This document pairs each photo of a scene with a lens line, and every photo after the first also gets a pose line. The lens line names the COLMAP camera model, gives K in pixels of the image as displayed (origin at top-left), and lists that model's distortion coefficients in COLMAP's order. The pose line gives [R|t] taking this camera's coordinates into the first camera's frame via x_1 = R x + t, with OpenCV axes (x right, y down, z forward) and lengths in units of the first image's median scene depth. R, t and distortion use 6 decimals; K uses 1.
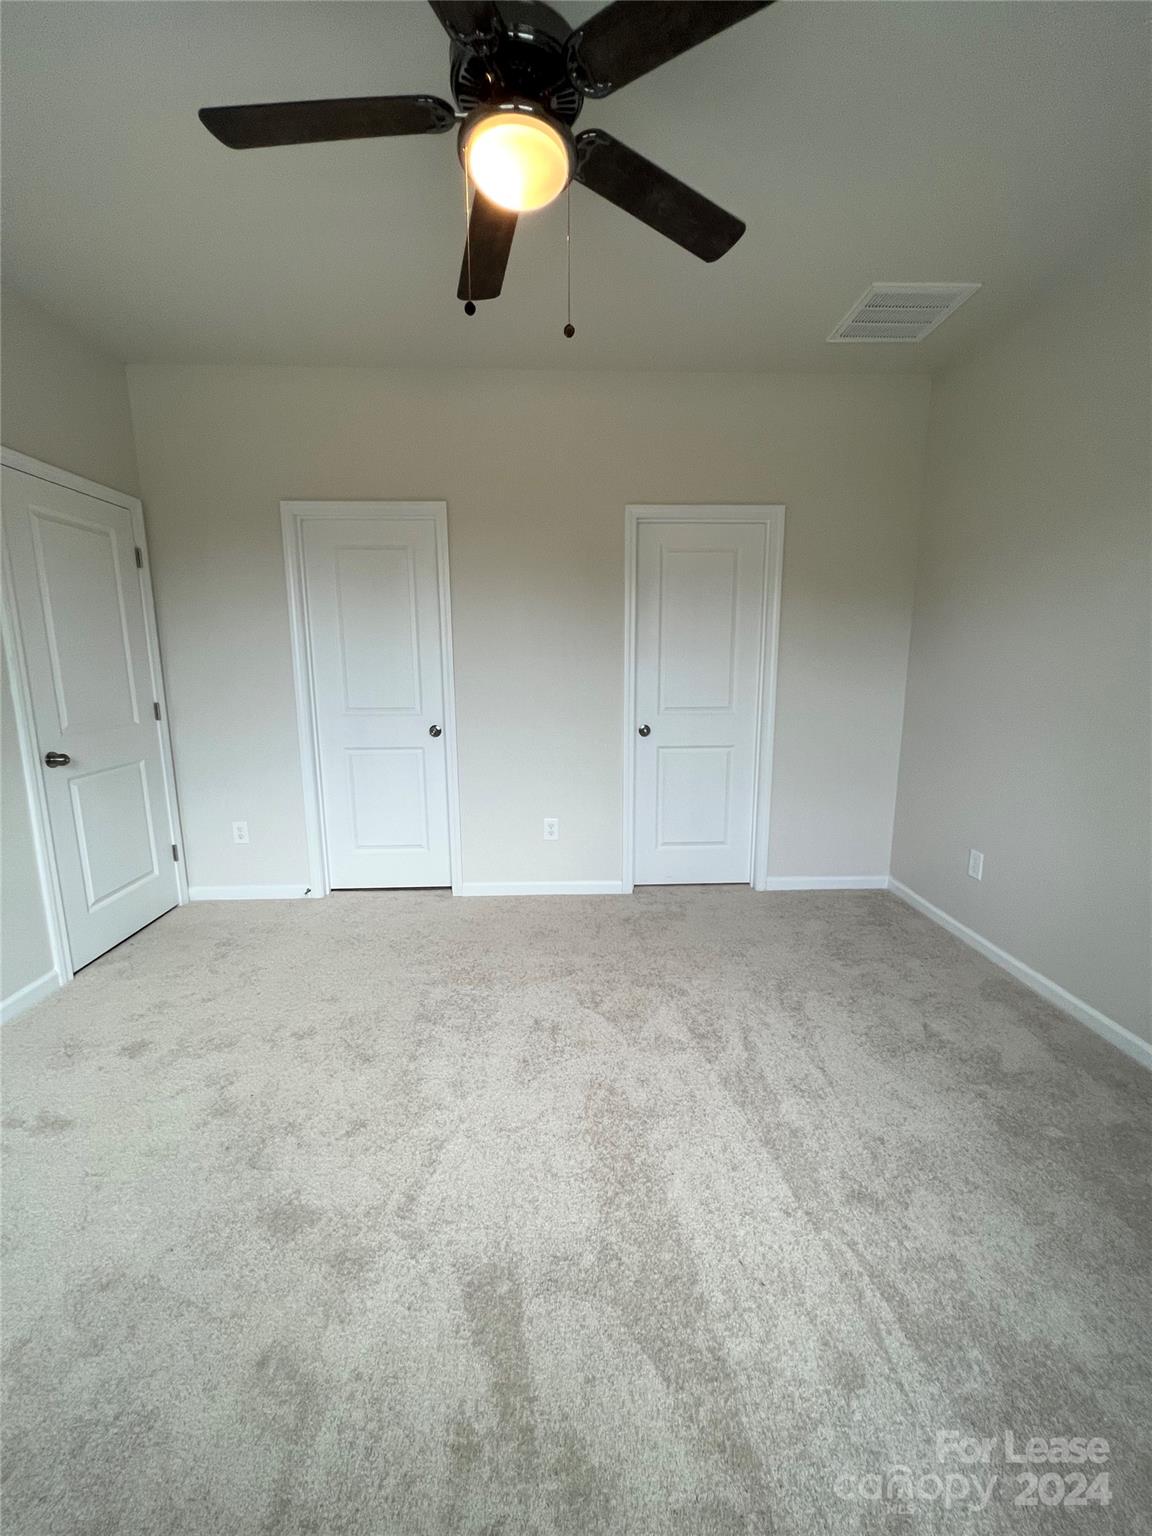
lens RADIAL K [[615.4, 0, 578.1], [0, 615.4, 765.1], [0, 0, 1]] dist [0.000638, 0.000004]
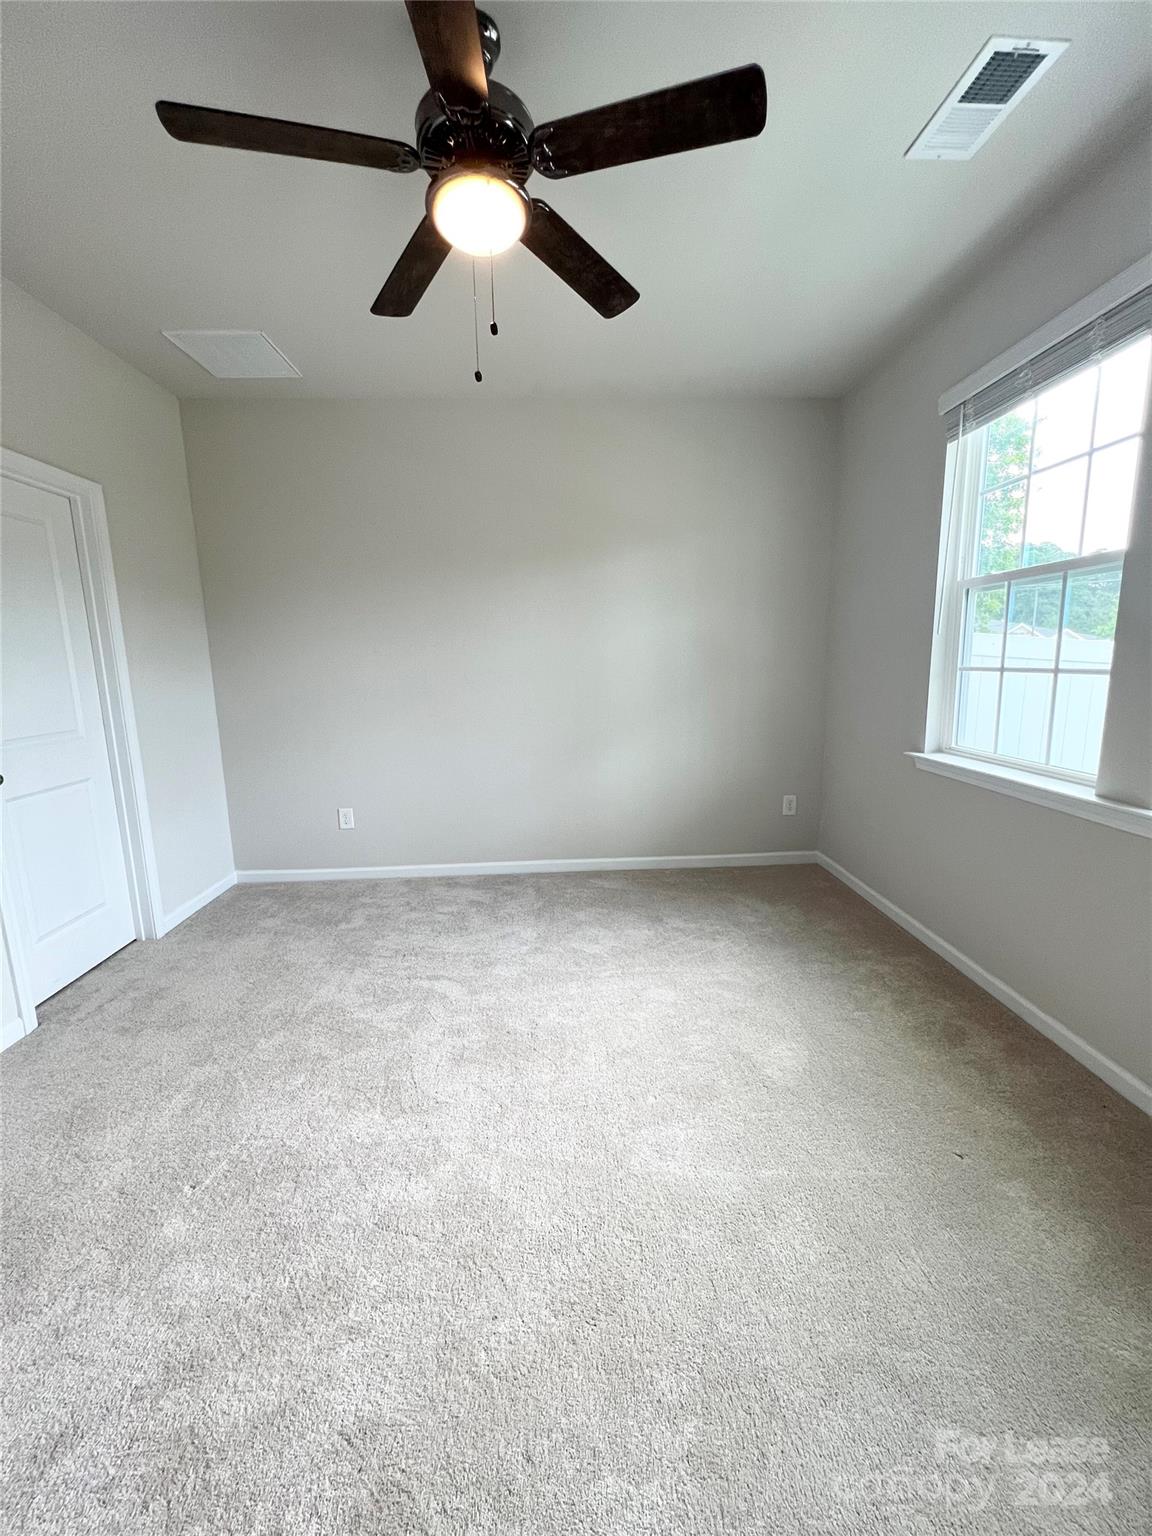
lens RADIAL K [[615.4, 0, 578.1], [0, 615.4, 765.1], [0, 0, 1]] dist [0.000638, 0.000004]
pose [[-0.016273, -0.163370, 0.986431, -0.666256], [0.186106, 0.968826, 0.163524, -0.076068], [-0.982395, 0.186241, 0.014639, 0.481452]]
